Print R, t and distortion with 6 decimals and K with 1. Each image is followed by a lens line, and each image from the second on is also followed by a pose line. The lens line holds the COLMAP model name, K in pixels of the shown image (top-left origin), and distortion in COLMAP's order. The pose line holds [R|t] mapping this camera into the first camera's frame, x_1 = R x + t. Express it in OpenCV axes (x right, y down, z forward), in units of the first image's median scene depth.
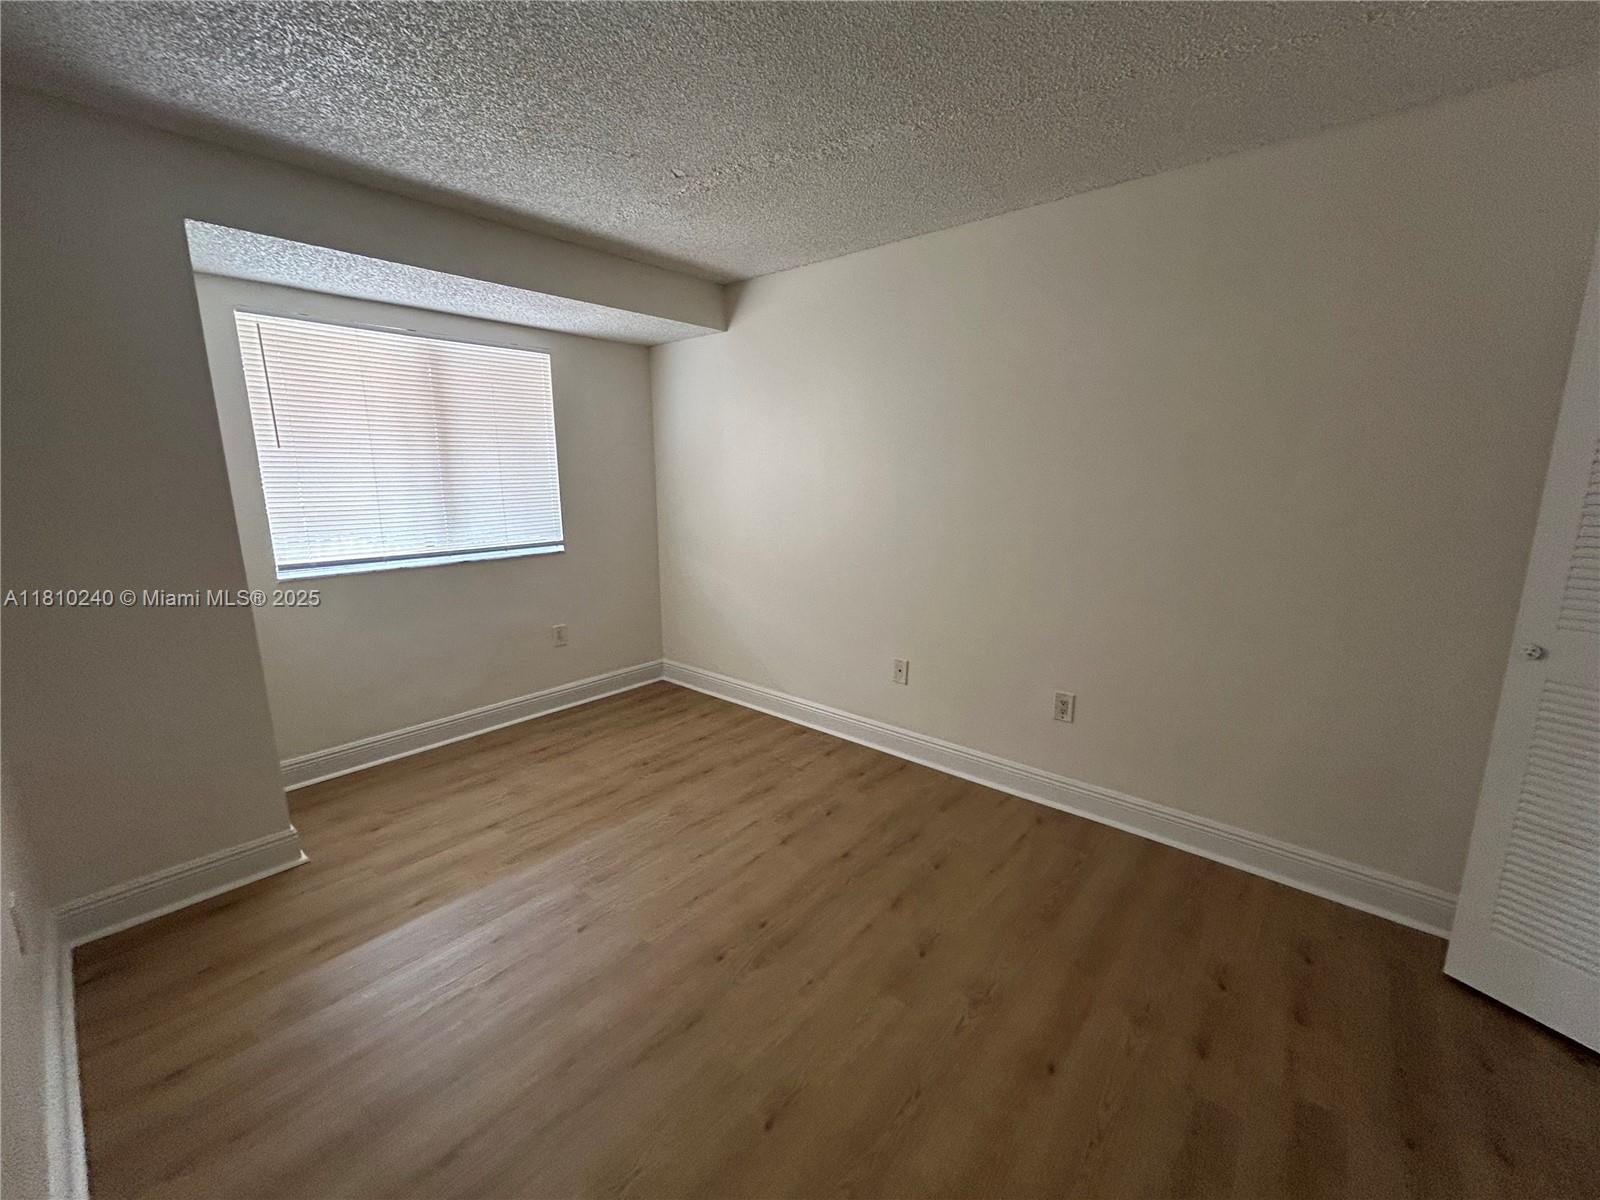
lens RADIAL K [[653.9, 0, 798.2], [0, 653.9, 598.0], [0, 0, 1]] dist [-0.001589, -0.000659]
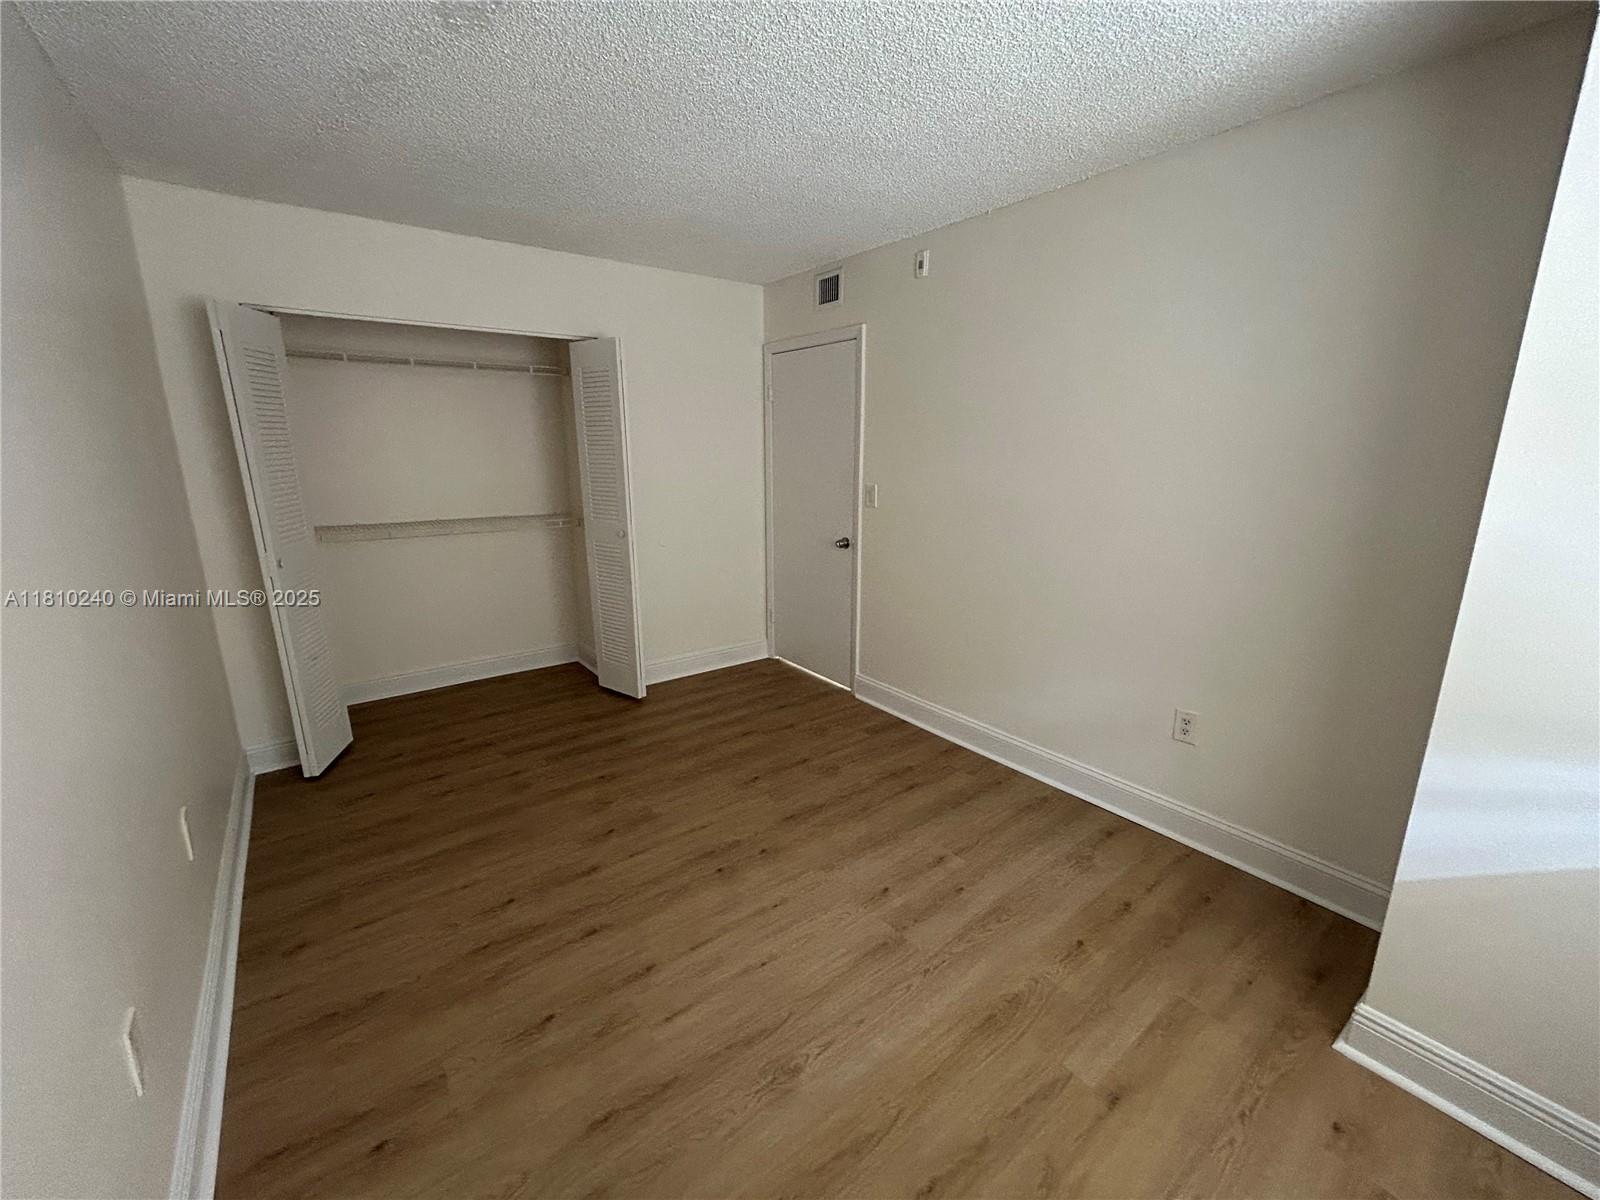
lens RADIAL K [[653.9, 0, 798.2], [0, 653.9, 598.0], [0, 0, 1]] dist [-0.001589, -0.000659]
pose [[-0.979484, -0.049524, 0.195341, -0.382593], [0.034562, 0.913689, 0.404942, -0.369106], [-0.198535, 0.403386, -0.893232, 1.805347]]
